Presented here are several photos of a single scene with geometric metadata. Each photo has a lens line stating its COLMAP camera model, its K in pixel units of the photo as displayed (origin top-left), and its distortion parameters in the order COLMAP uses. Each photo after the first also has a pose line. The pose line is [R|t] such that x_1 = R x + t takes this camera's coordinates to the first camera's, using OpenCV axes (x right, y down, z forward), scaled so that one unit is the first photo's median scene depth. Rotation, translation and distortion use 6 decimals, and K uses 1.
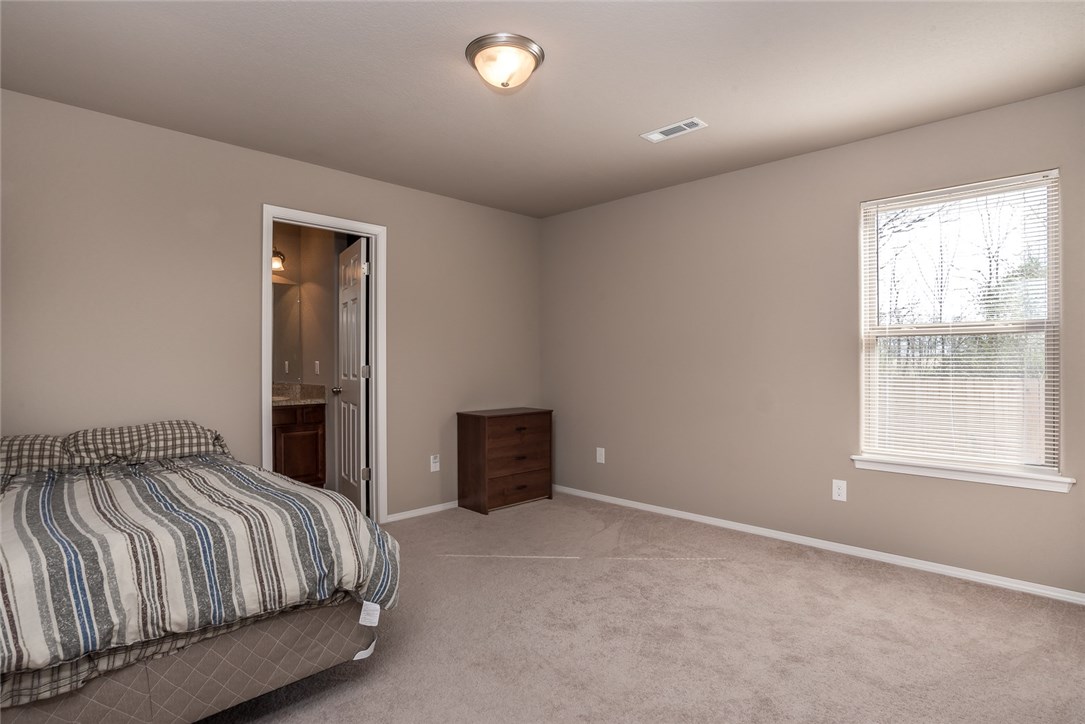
lens RADIAL K [[566.4, 0, 552.8], [0, 566.4, 365.2], [0, 0, 1]] dist [0.001137, 0.000361]
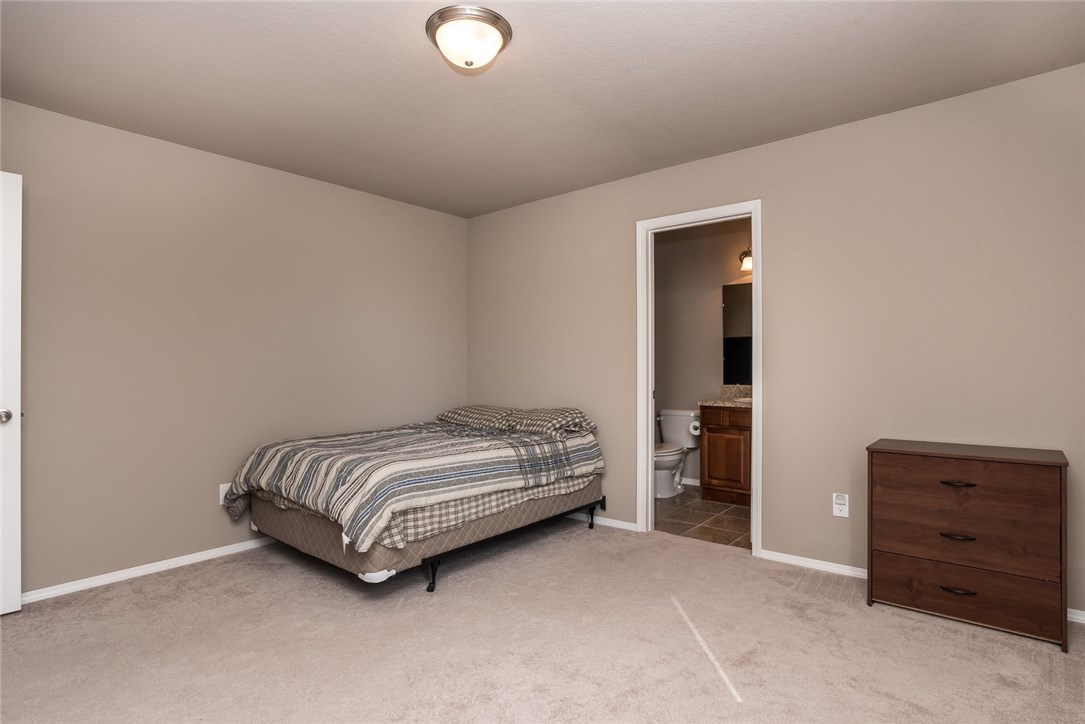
lens RADIAL K [[566.4, 0, 552.8], [0, 566.4, 365.2], [0, 0, 1]] dist [0.001137, 0.000361]
pose [[0.092177, 0.002194, -0.995740, 0.460525], [-0.001435, 0.999997, 0.002071, -0.002758], [0.995742, 0.001238, 0.092180, 0.572488]]
